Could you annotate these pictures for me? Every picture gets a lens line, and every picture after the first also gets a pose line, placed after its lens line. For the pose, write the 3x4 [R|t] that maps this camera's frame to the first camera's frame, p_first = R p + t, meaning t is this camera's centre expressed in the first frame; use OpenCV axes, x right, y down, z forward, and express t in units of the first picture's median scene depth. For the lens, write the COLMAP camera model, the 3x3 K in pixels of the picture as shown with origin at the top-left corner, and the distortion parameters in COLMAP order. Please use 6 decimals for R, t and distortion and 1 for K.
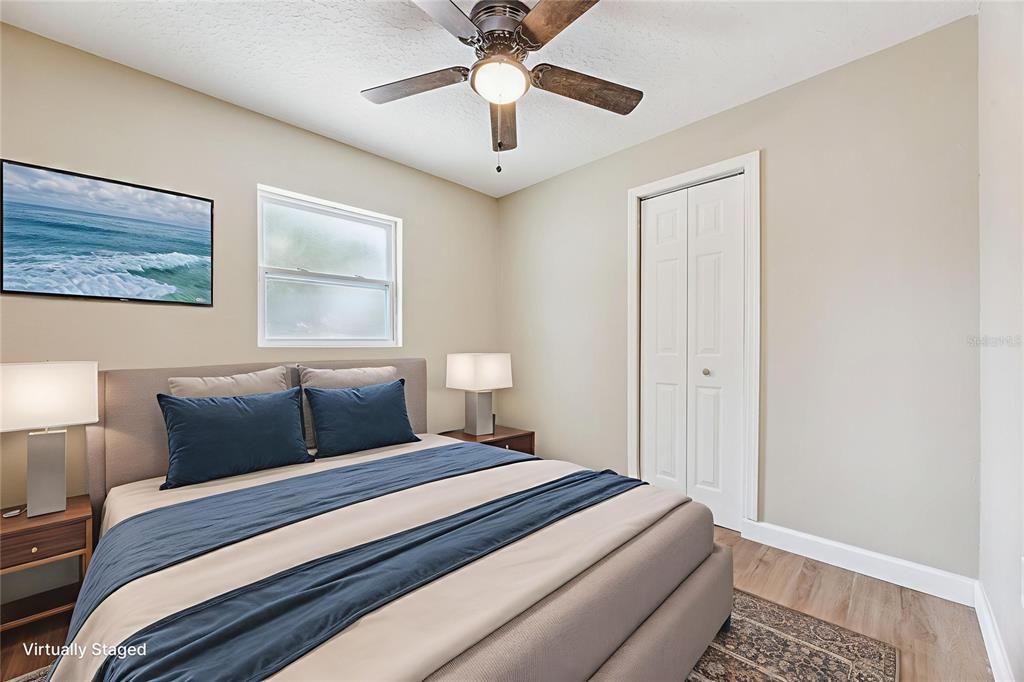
lens RADIAL K [[392.9, 0, 511.4], [0, 392.9, 343.7], [0, 0, 1]] dist [0.000368, 0.000023]
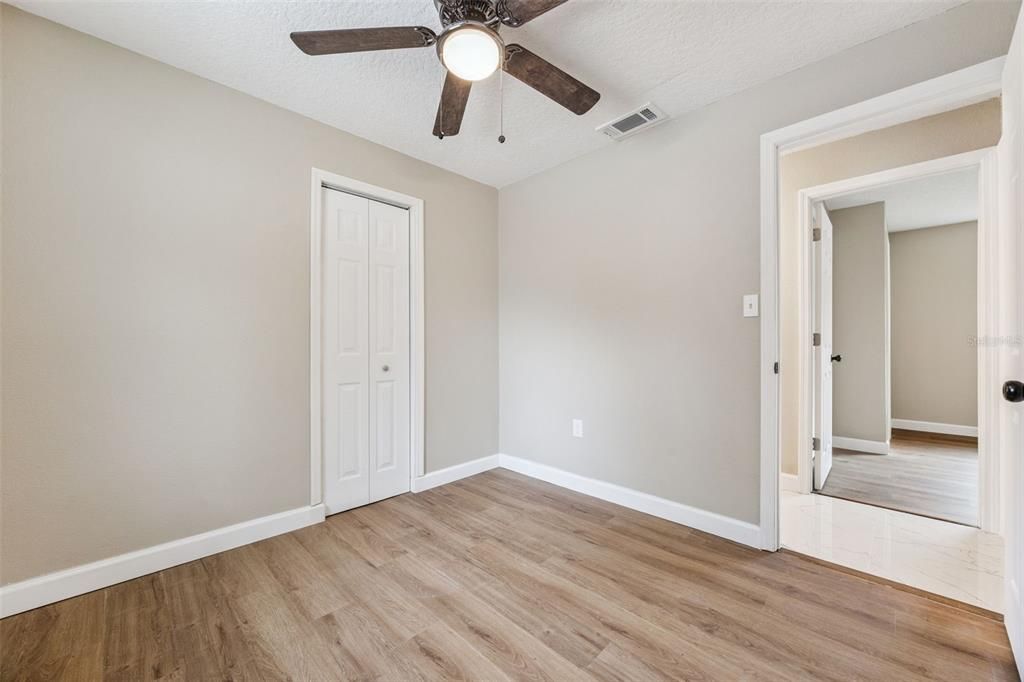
lens RADIAL K [[392.9, 0, 511.4], [0, 392.9, 343.7], [0, 0, 1]] dist [0.000368, 0.000023]
pose [[-0.002407, -0.000322, 0.999997, -0.742932], [0.001735, 0.999998, 0.000326, 0.001201], [-0.999996, 0.001736, -0.002406, 0.721757]]
